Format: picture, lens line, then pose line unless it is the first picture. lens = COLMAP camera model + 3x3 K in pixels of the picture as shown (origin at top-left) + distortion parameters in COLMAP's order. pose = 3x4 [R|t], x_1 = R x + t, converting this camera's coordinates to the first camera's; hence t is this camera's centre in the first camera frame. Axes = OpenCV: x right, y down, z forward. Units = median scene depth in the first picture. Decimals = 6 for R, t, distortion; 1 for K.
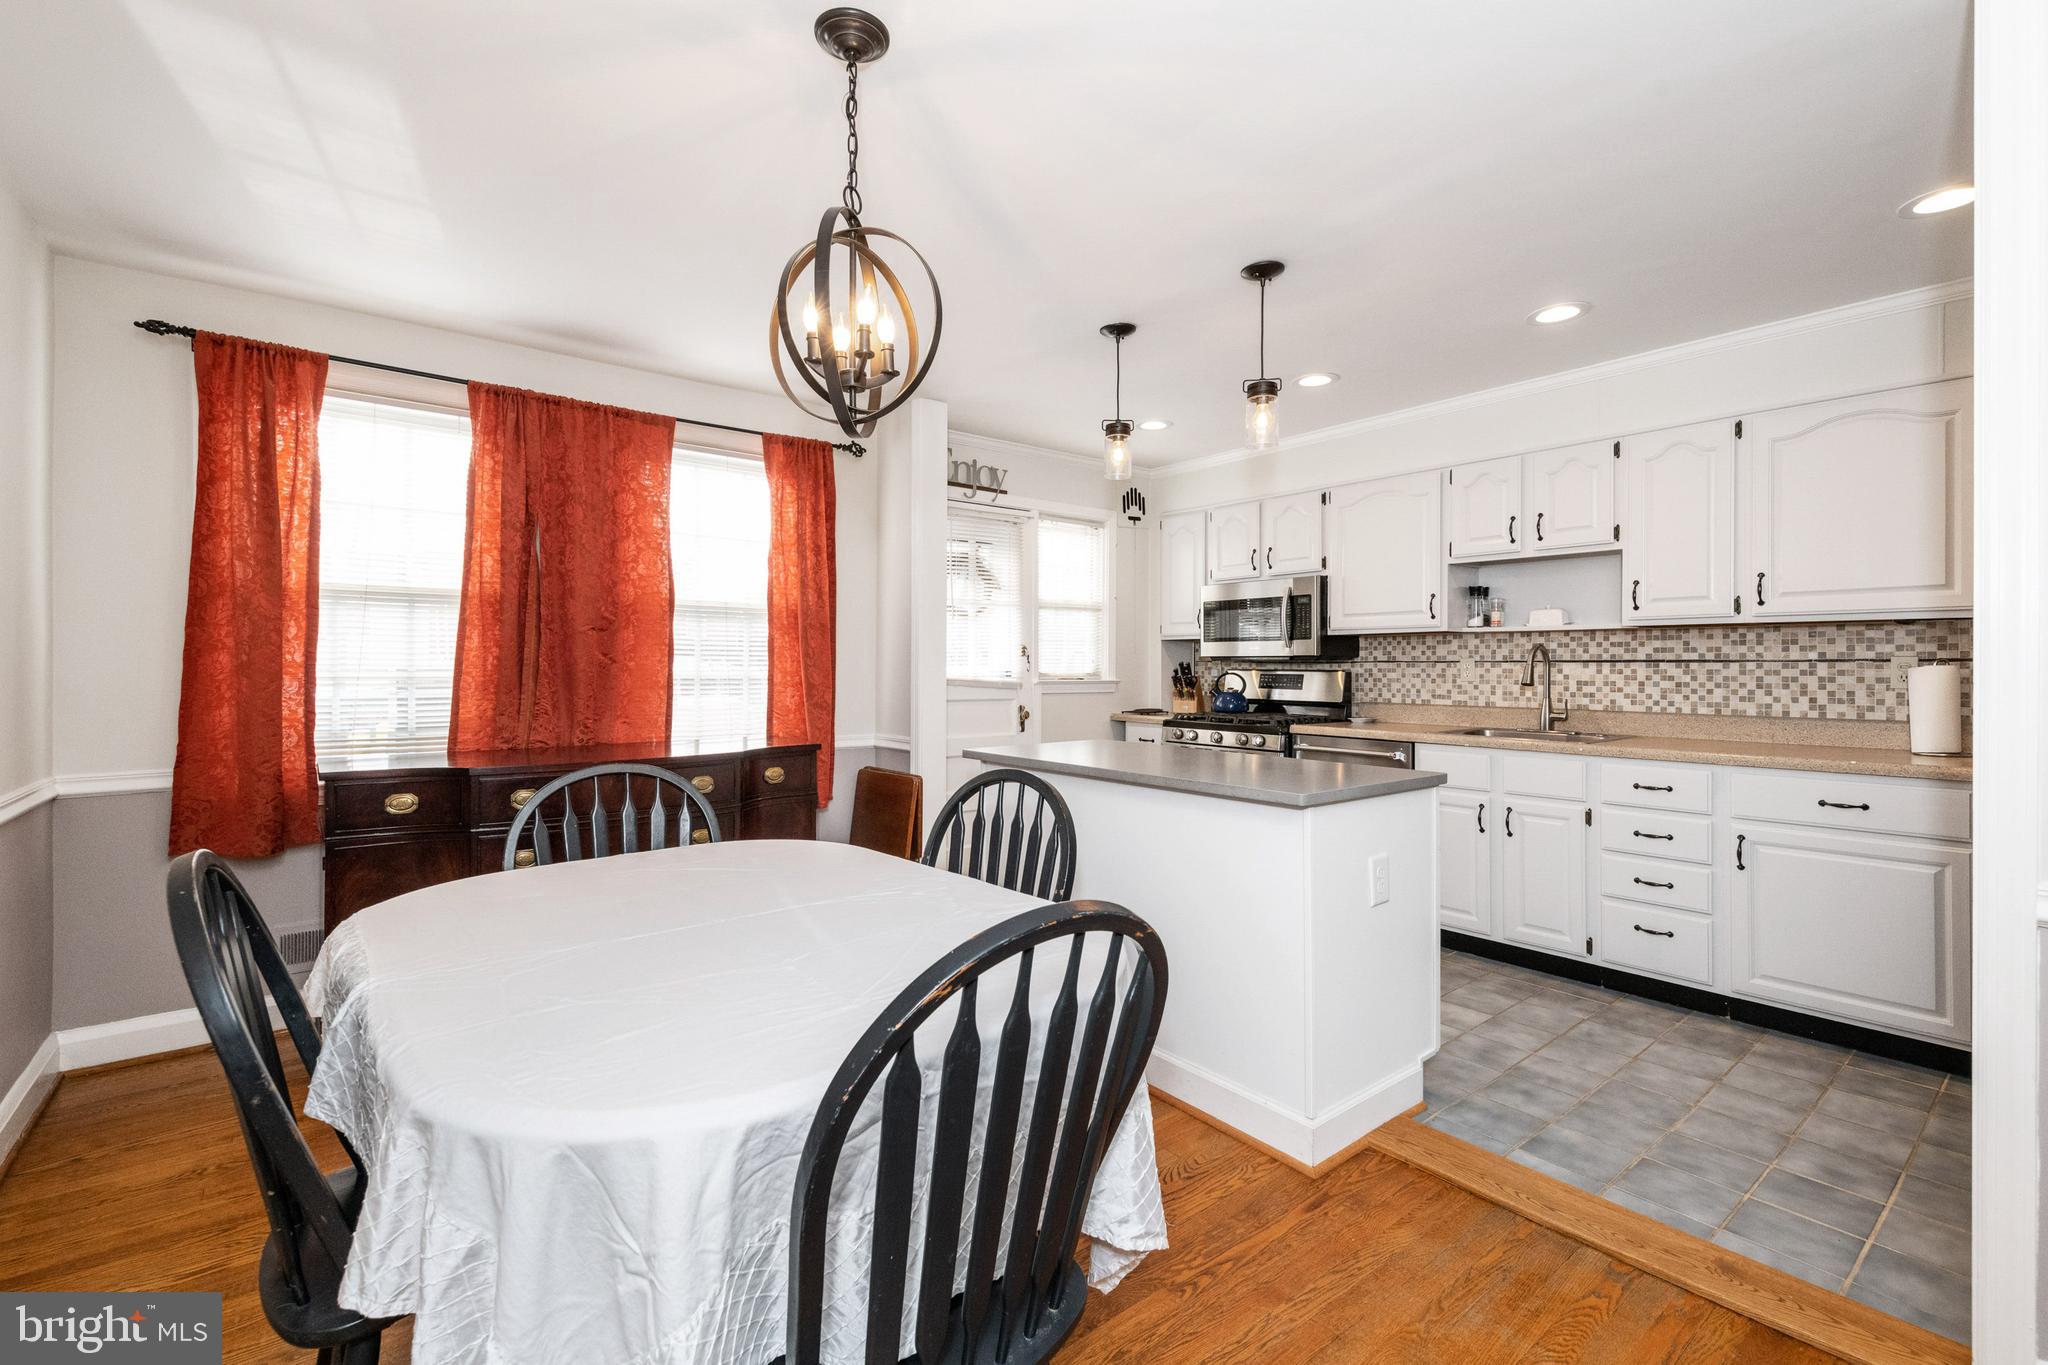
lens RADIAL K [[884.6, 0, 1029.1], [0, 884.6, 665.3], [0, 0, 1]] dist [0.008324, -0.003538]
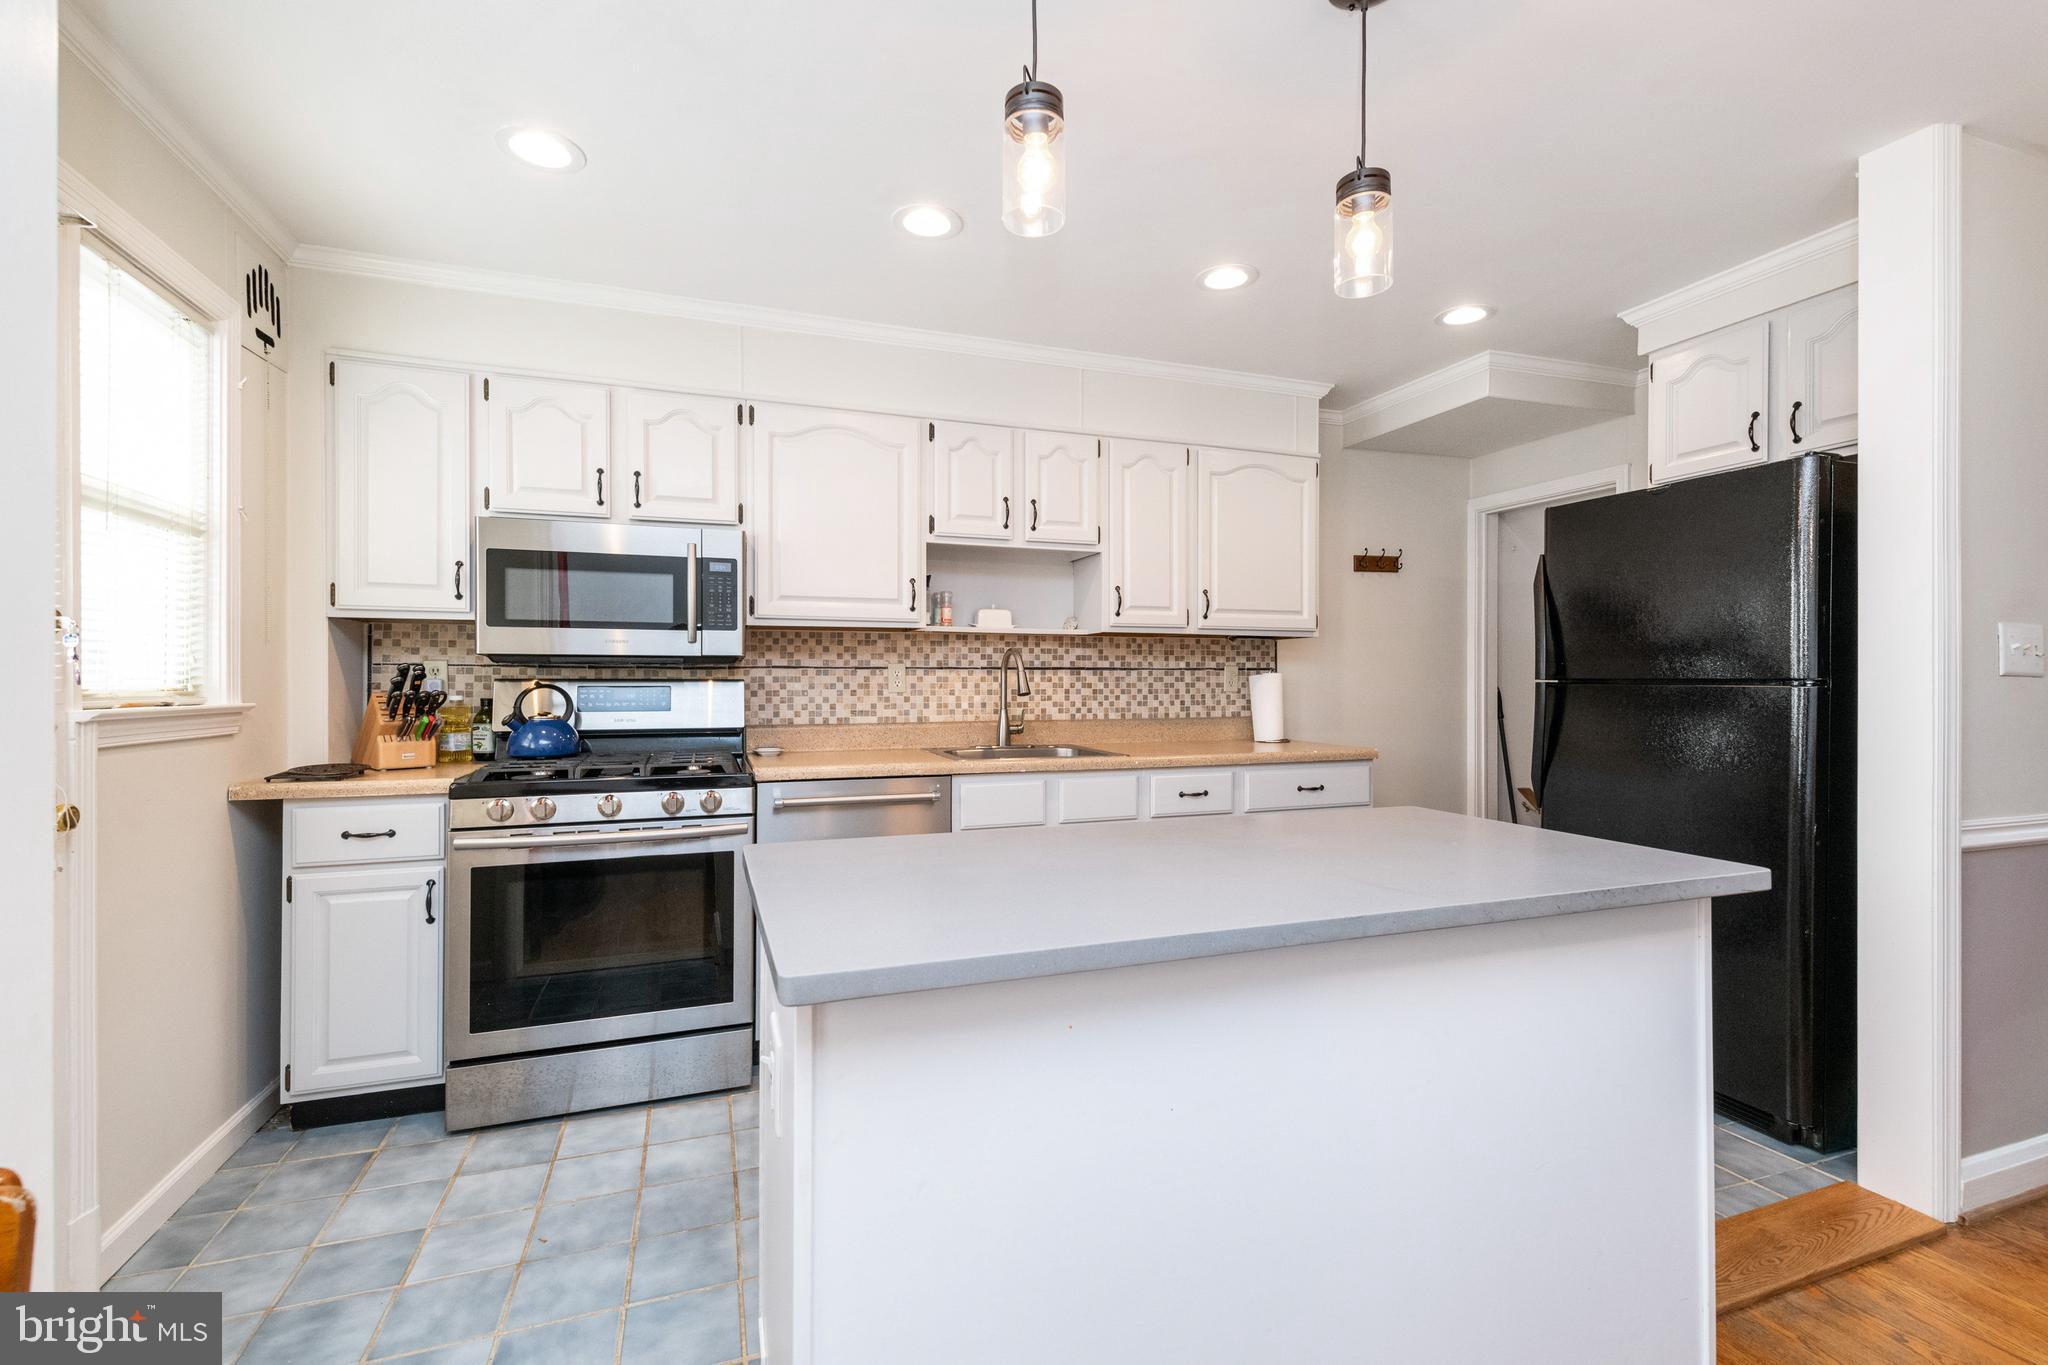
lens RADIAL K [[884.6, 0, 1018.3], [0, 884.6, 673.7], [0, 0, 1]] dist [0.008324, -0.003538]
pose [[0.325517, 0.002395, 0.945533, -0.259579], [-0.000529, 0.999997, -0.002351, 0.003335], [-0.945536, 0.000265, 0.325518, 0.734444]]
